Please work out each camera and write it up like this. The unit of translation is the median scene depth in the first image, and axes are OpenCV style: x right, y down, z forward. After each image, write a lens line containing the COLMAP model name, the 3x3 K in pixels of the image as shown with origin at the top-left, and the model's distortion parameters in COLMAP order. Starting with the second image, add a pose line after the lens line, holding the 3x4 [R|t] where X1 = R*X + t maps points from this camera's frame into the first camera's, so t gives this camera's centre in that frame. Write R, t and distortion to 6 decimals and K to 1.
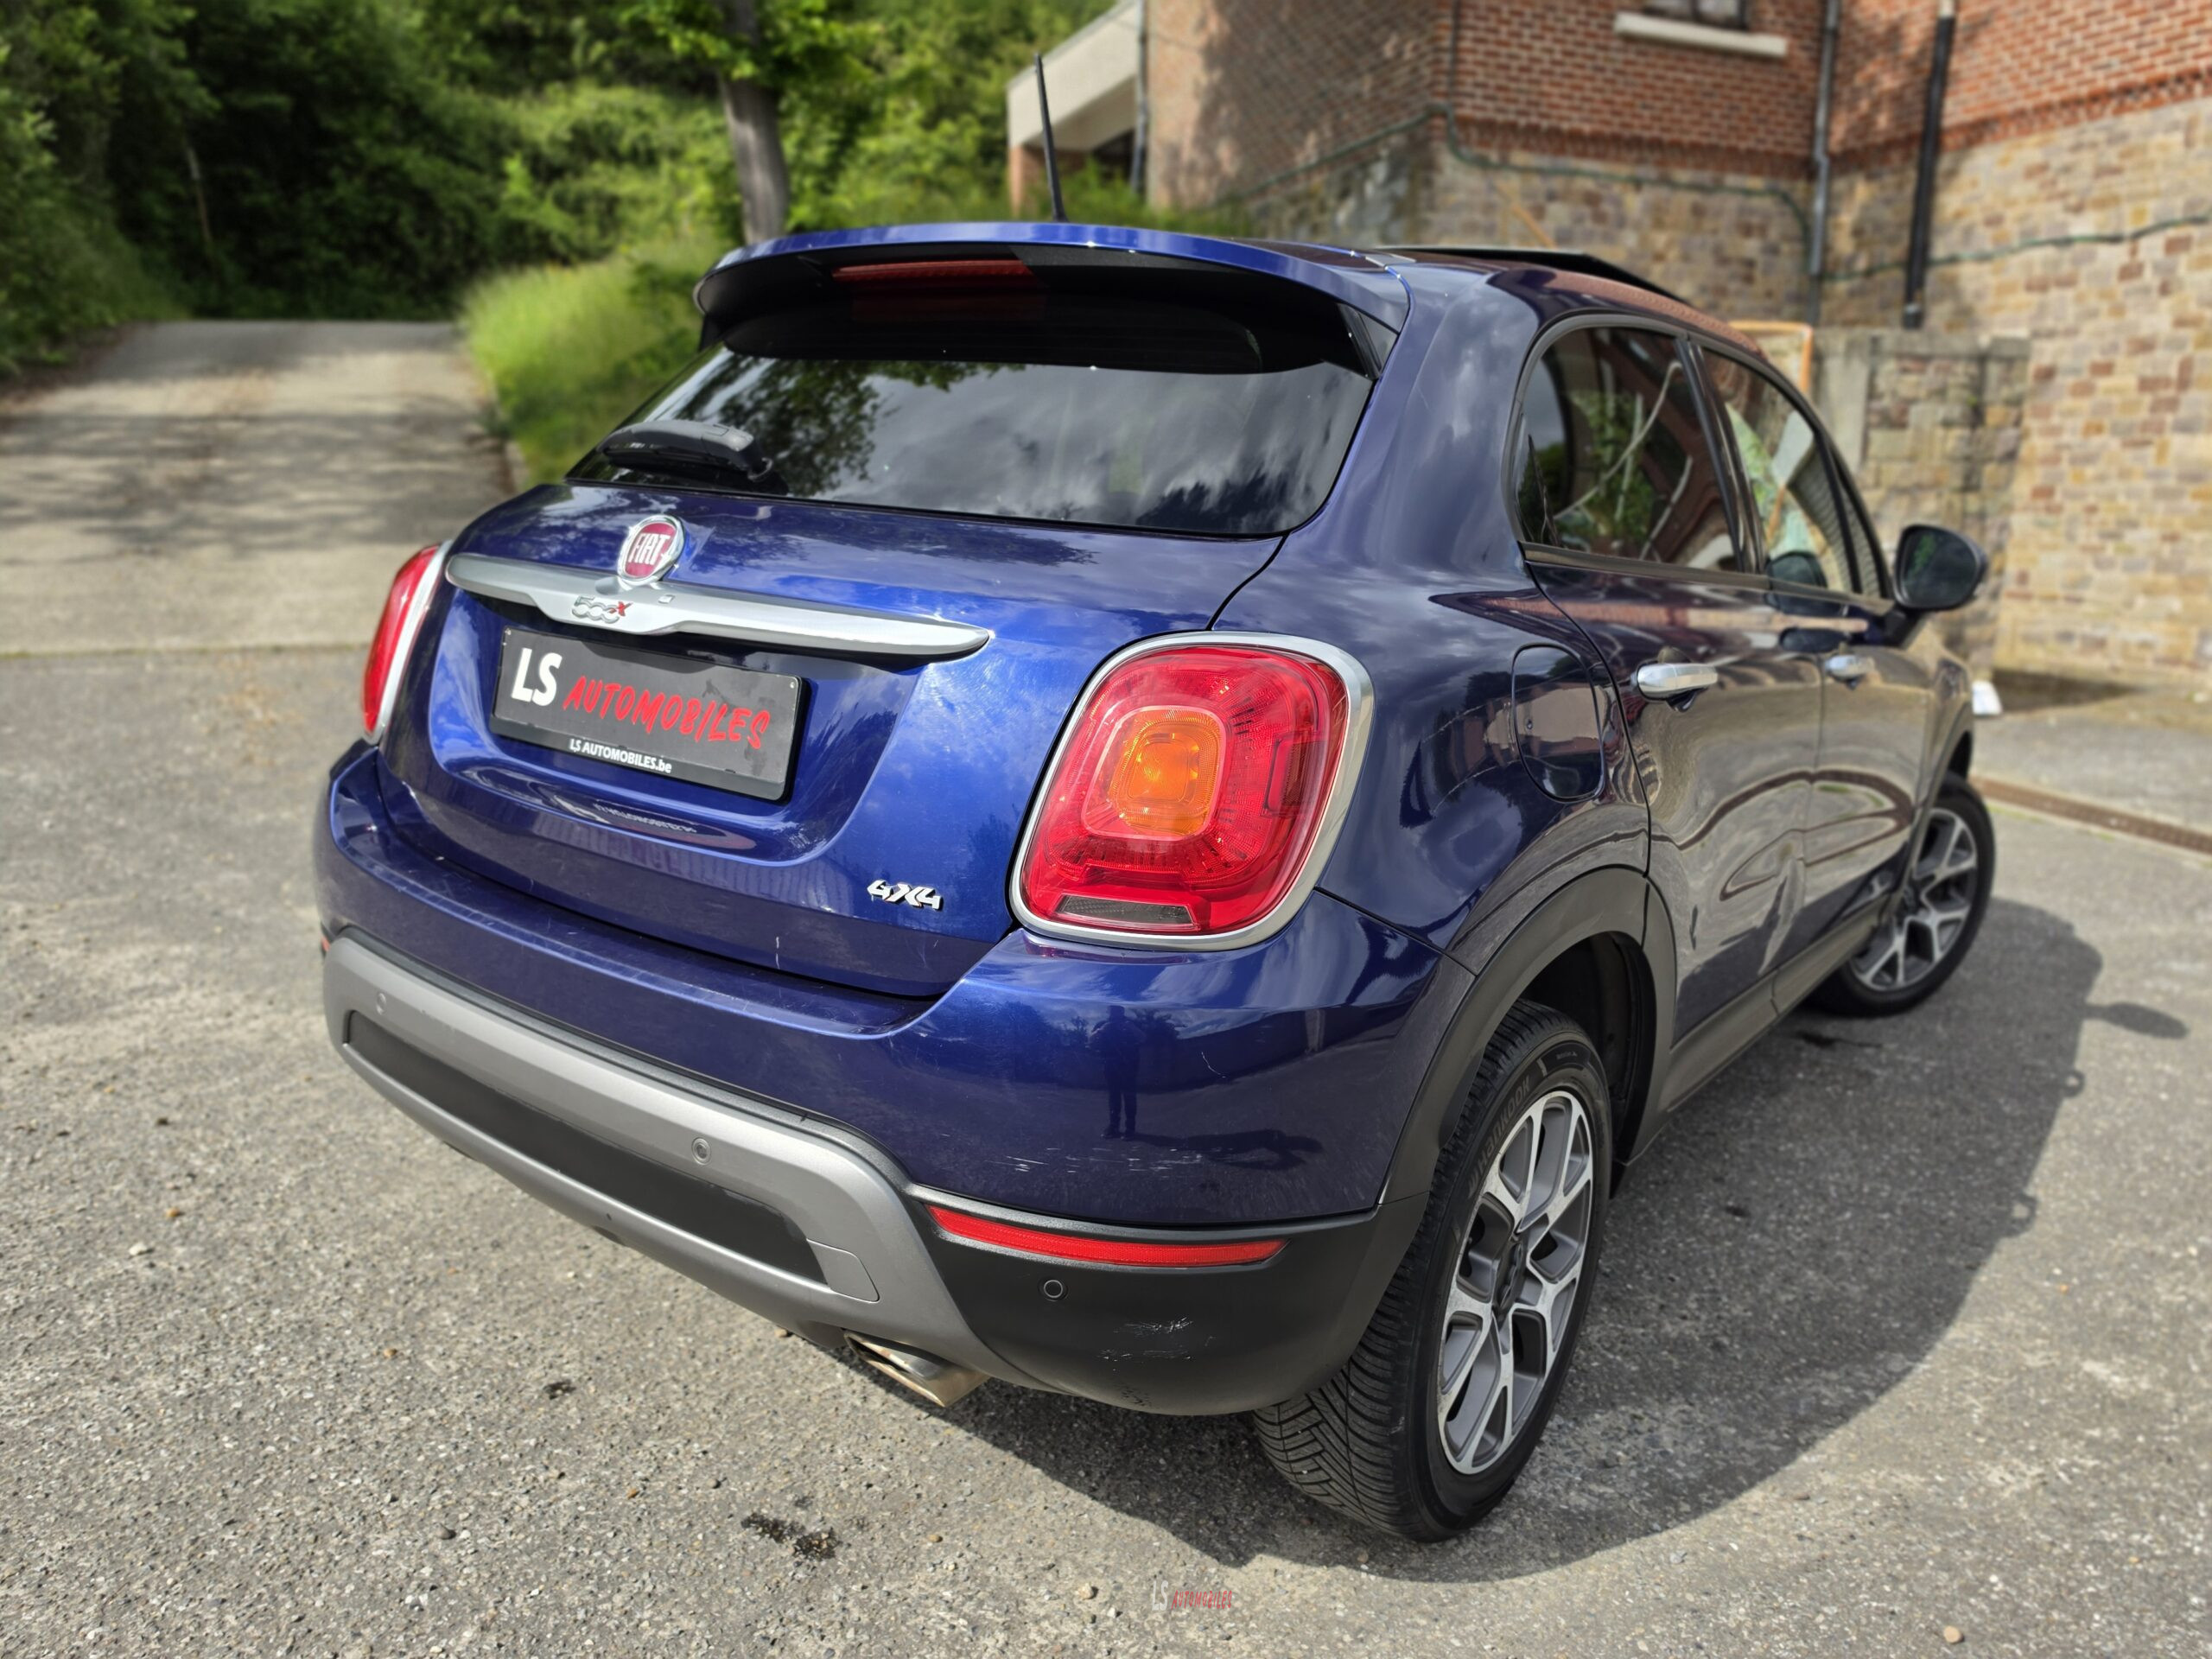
lens RADIAL K [[1566.6, 0, 1090.8], [0, 1566.6, 824.3], [0, 0, 1]] dist [0.004864, -0.000812]
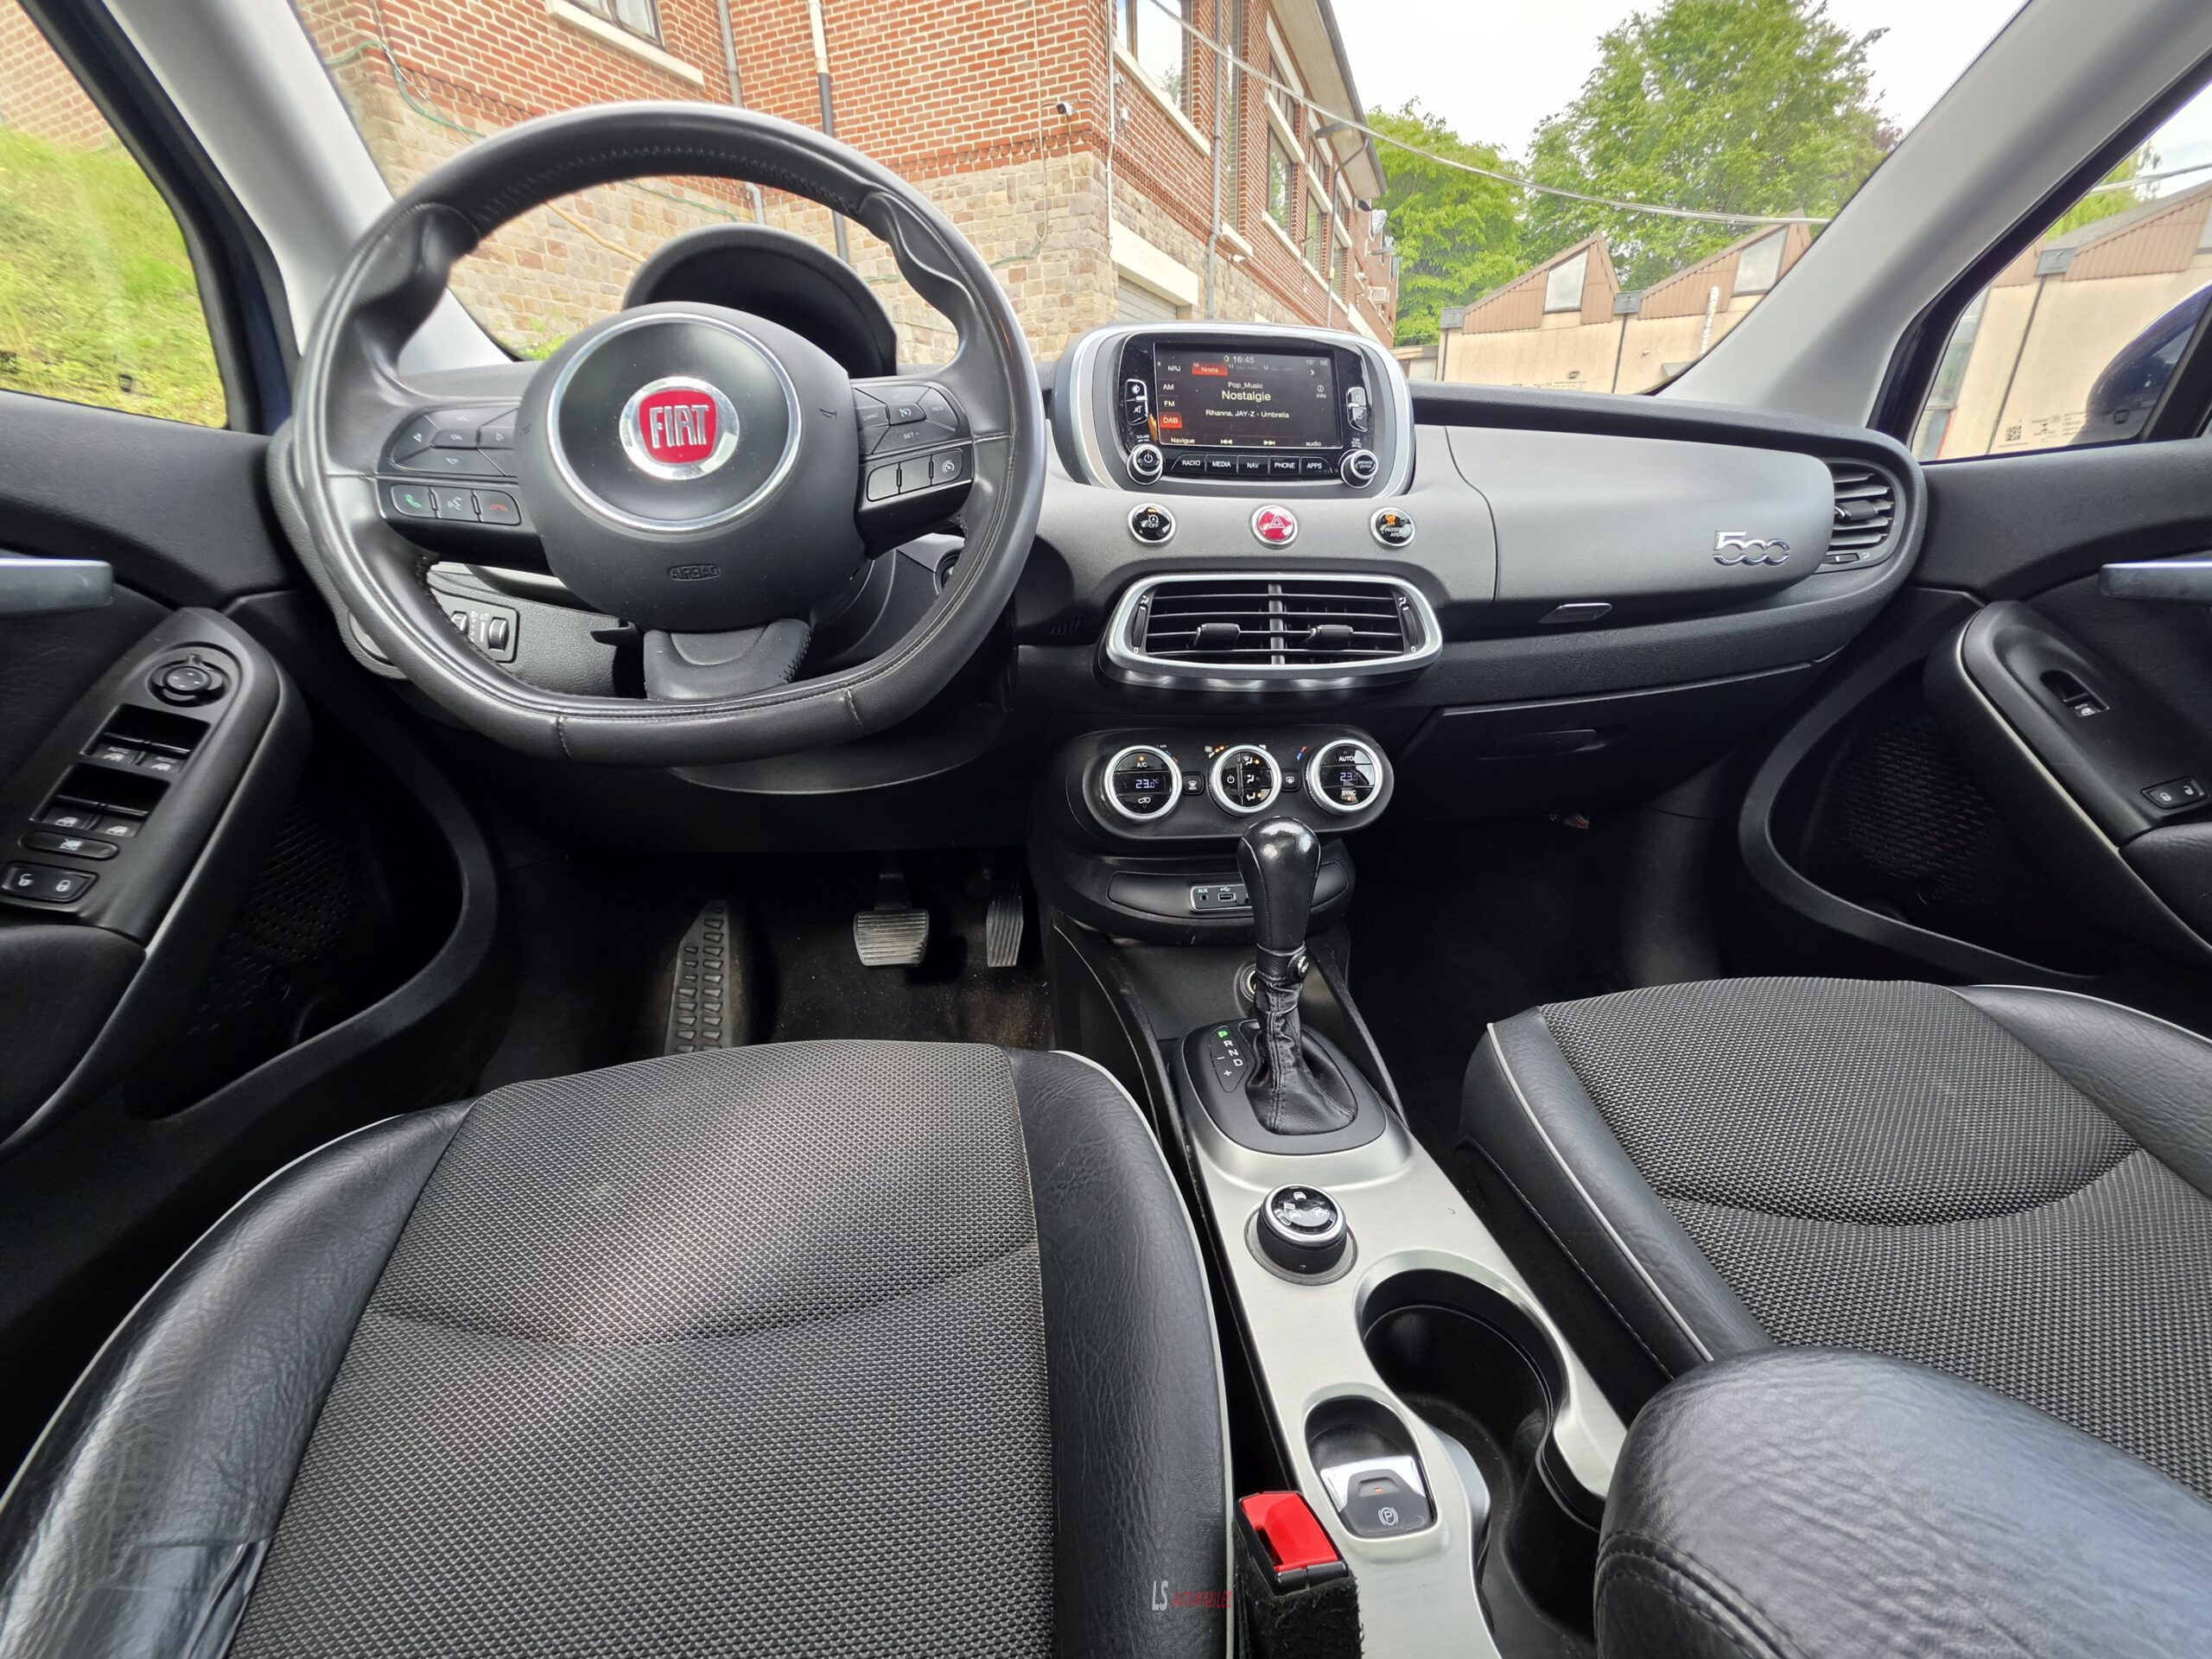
lens RADIAL K [[887.8, 0, 1095.3], [0, 887.8, 835.1], [0, 0, 1]] dist [0.002135, -0.000594]
pose [[0.697752, -0.298338, 0.651258, 0.033626], [0.187916, 0.953539, 0.235481, -0.043770], [-0.691253, -0.041925, 0.721396, 0.292680]]
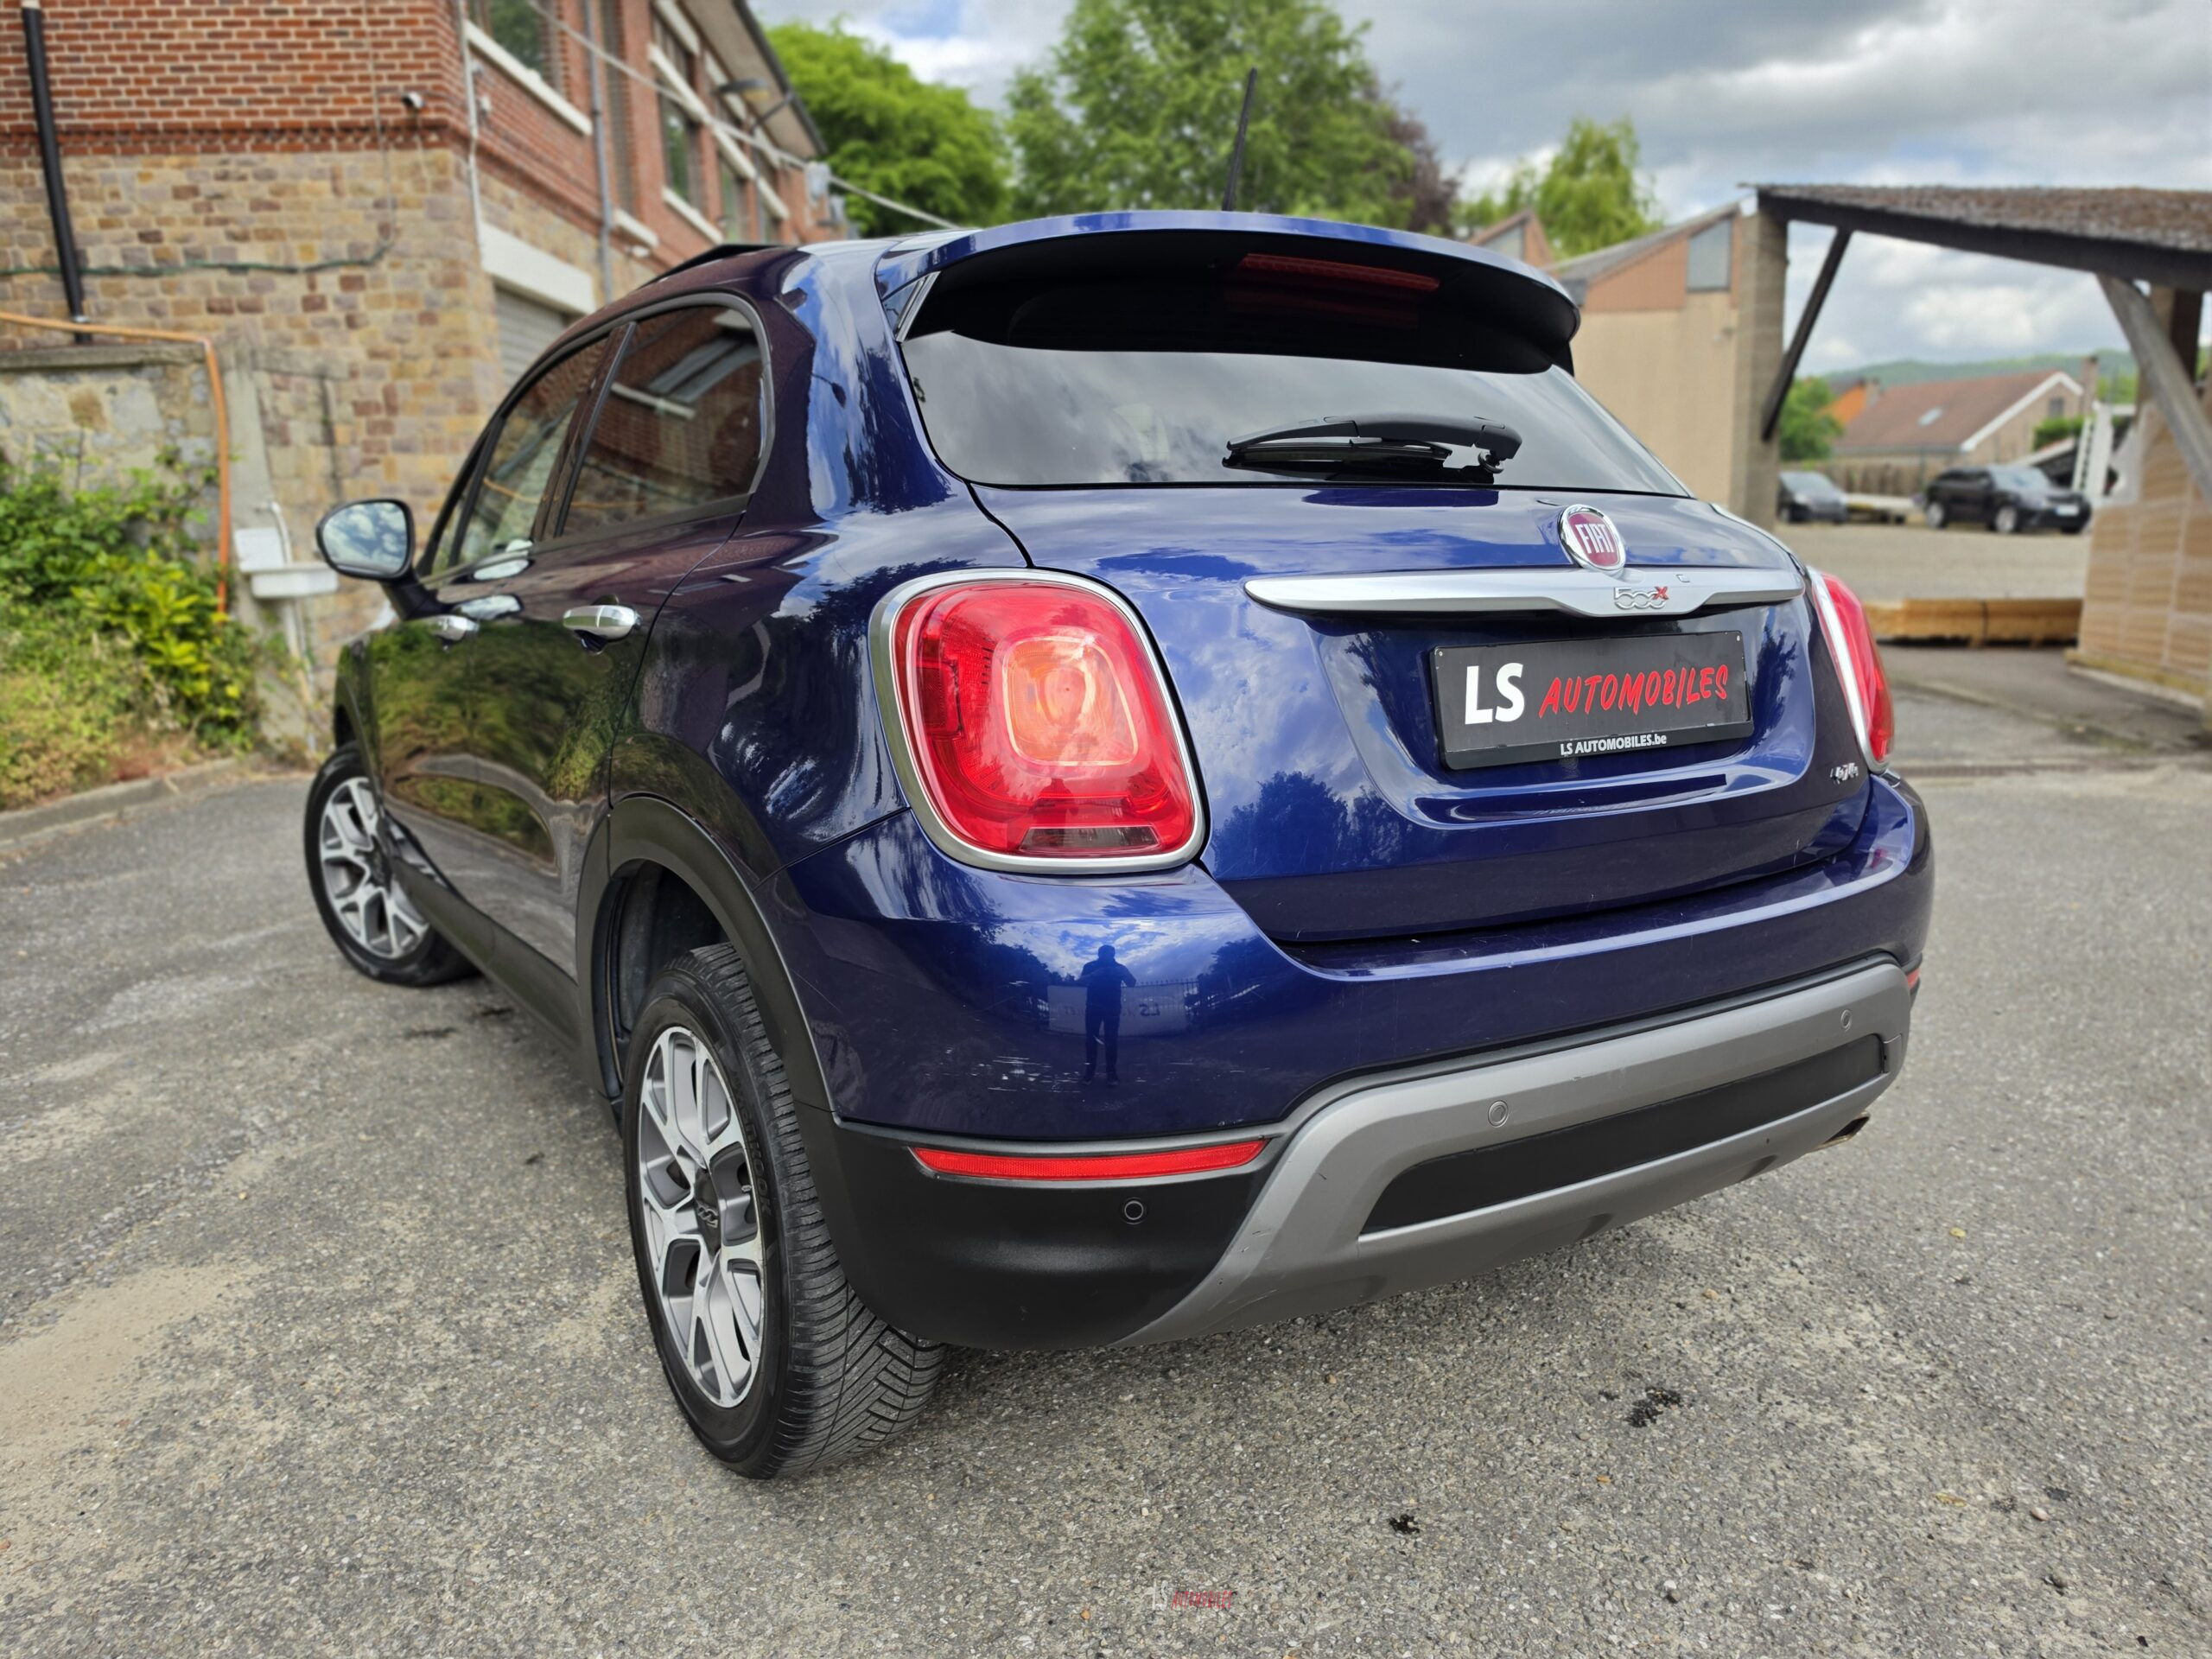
lens RADIAL K [[1566.6, 0, 1106.6], [0, 1566.6, 839.7], [0, 0, 1]] dist [0.004864, -0.000812]
pose [[0.333965, -0.225102, 0.915312, -0.214450], [0.230184, 0.961142, 0.152387, -0.034028], [-0.914047, 0.159798, 0.372803, 0.148635]]
